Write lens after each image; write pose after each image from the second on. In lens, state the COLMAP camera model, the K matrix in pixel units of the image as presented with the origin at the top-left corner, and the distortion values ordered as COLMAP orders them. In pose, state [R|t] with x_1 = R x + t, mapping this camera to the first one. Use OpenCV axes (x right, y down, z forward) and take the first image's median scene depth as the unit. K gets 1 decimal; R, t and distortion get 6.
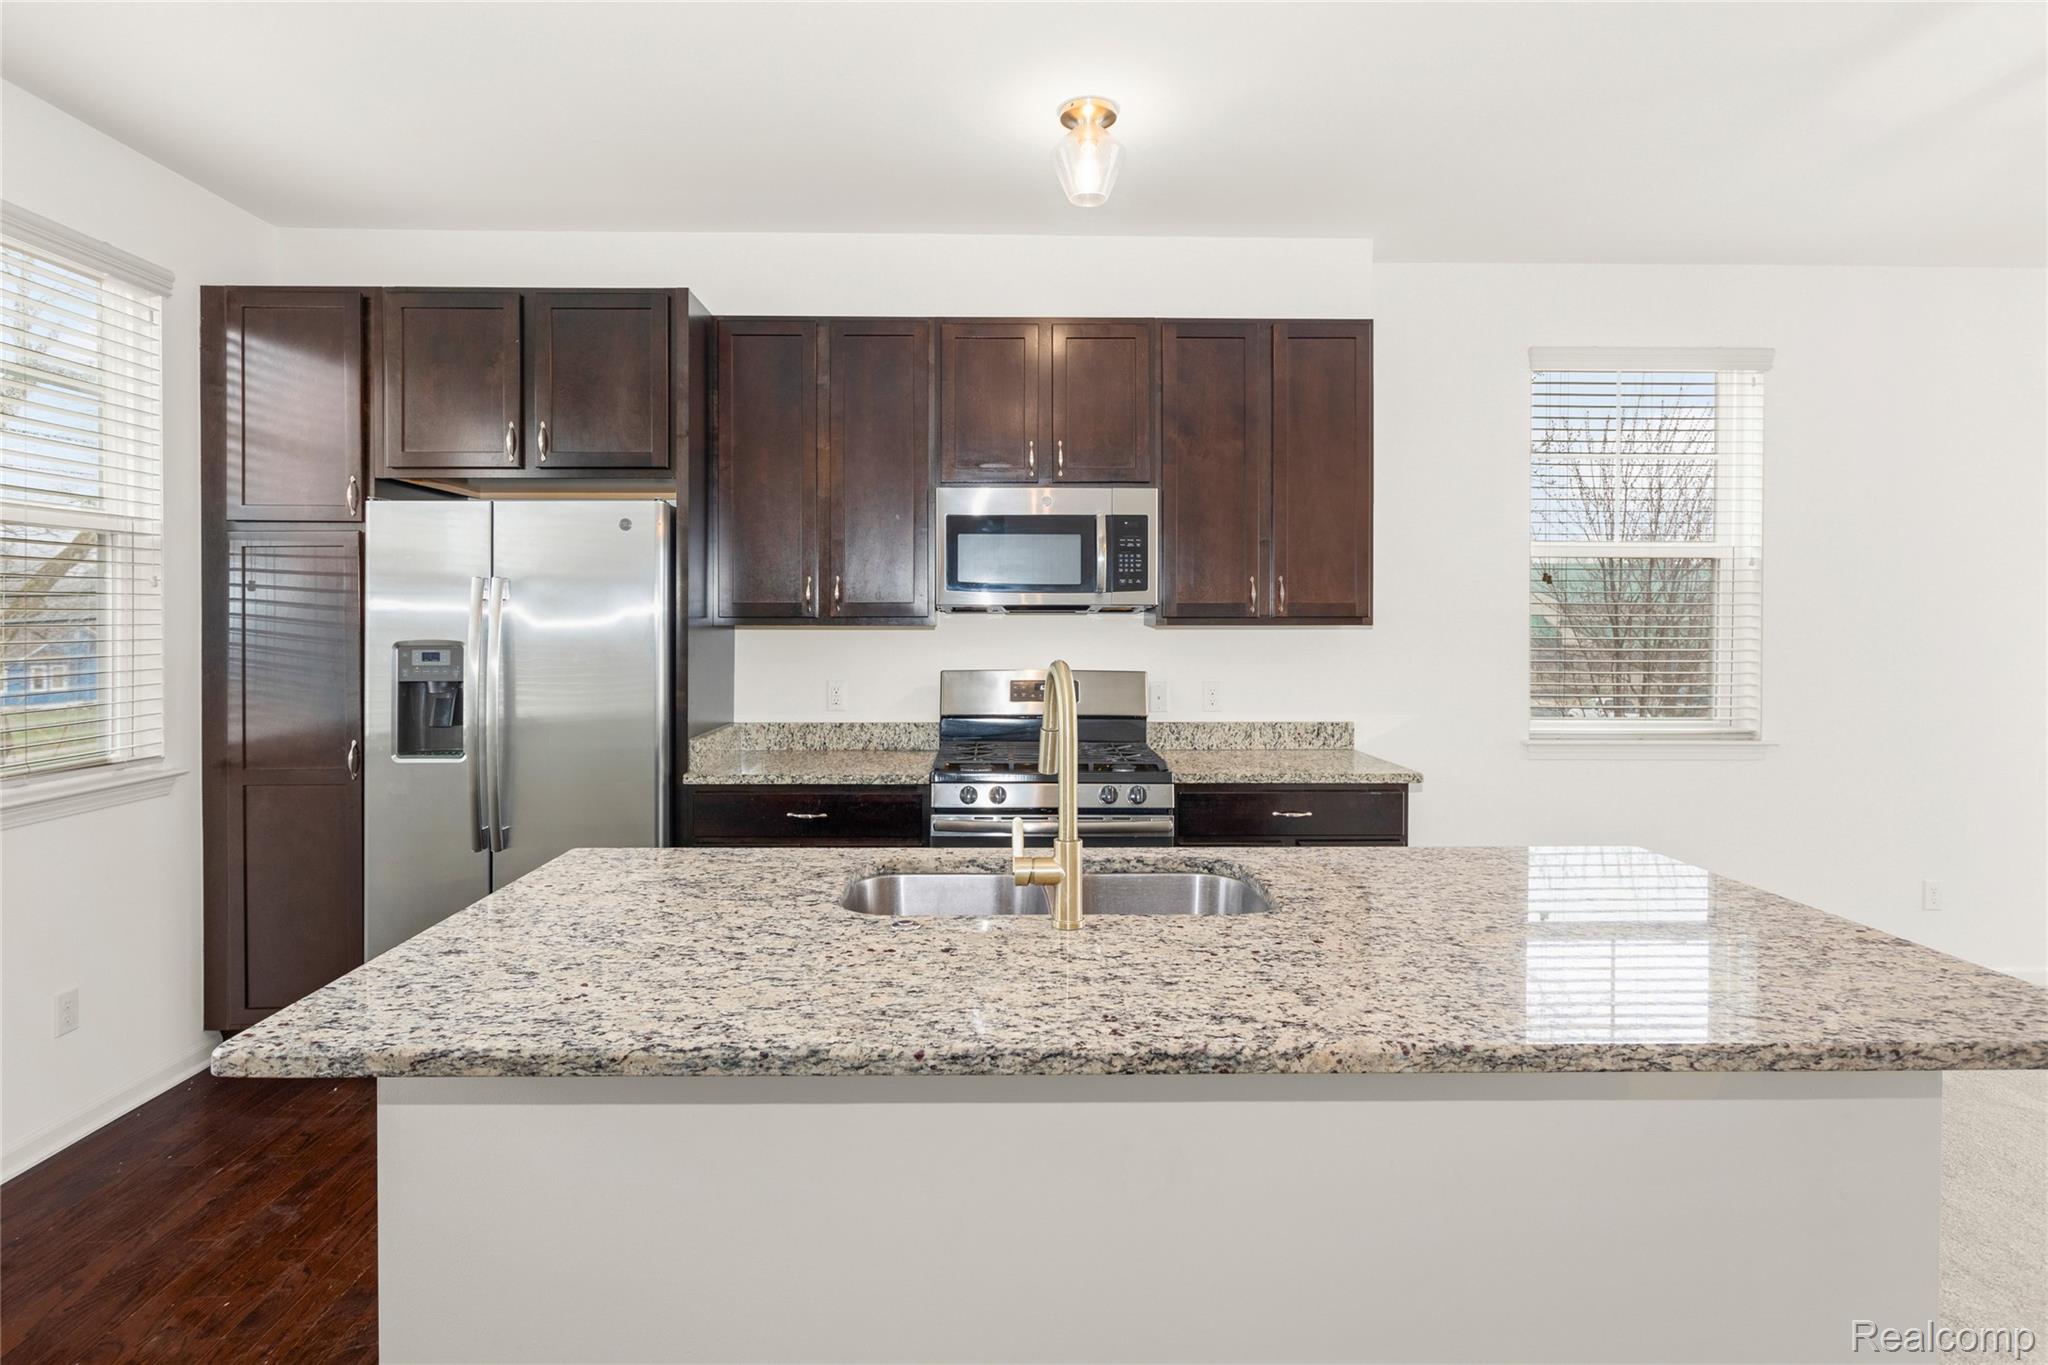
lens RADIAL K [[1051.2, 0, 1021.0], [0, 1051.2, 618.8], [0, 0, 1]] dist [-0.001874, -0.000168]
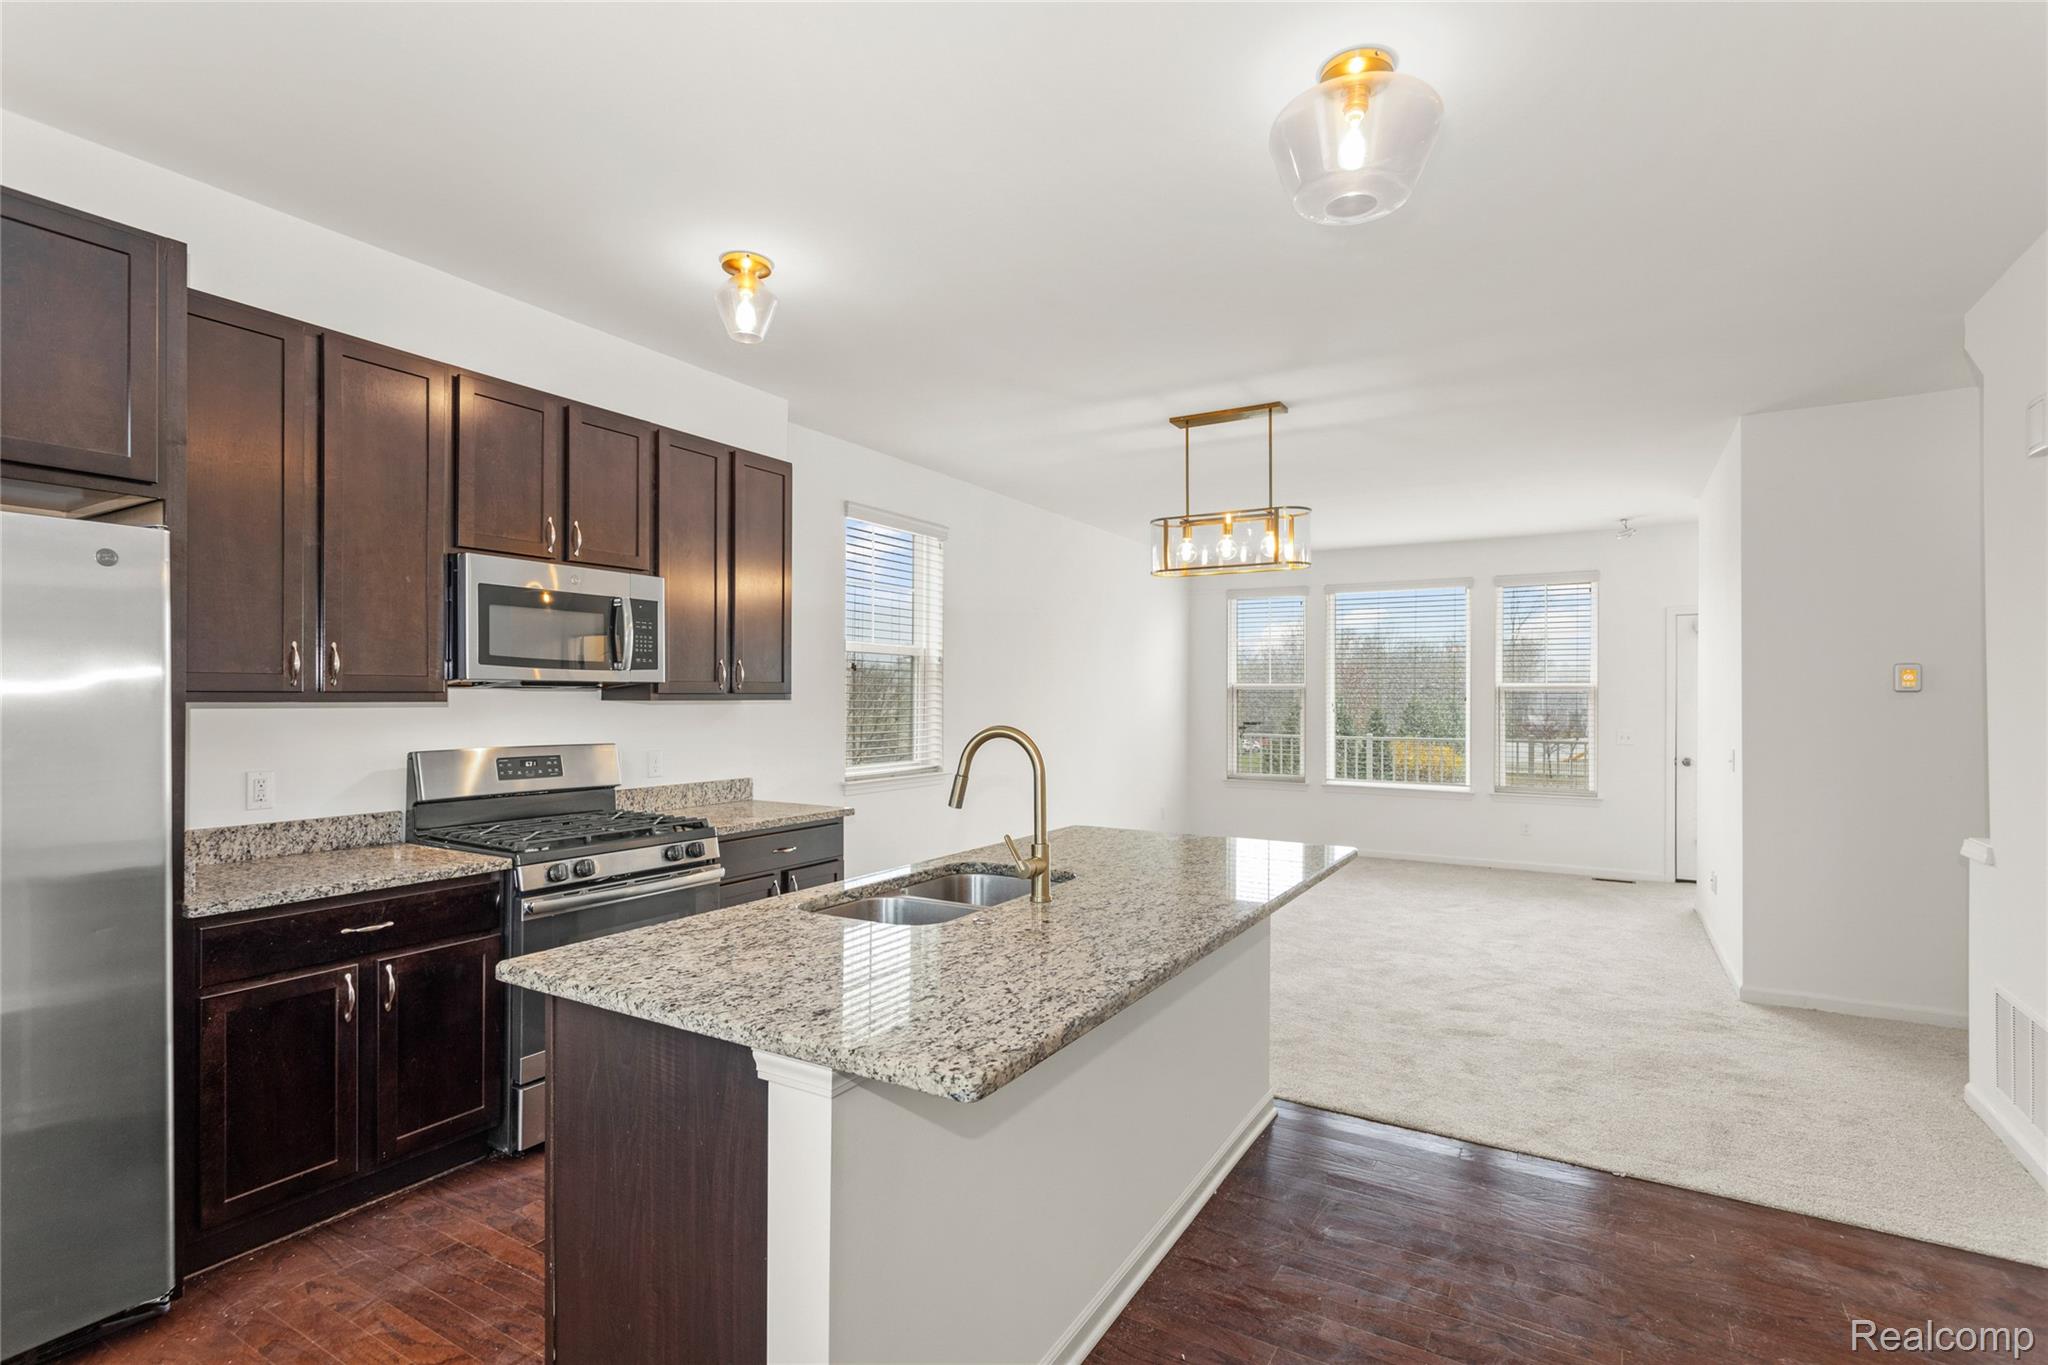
lens RADIAL K [[993.4, 0, 1024.0], [0, 993.4, 682.5], [0, 0, 1]] dist [0.000429, 0.000104]
pose [[0.511745, 0.013089, 0.859037, -0.566591], [-0.006655, 0.999914, -0.011271, -0.003537], [-0.859111, 0.000051, 0.511789, 0.128808]]
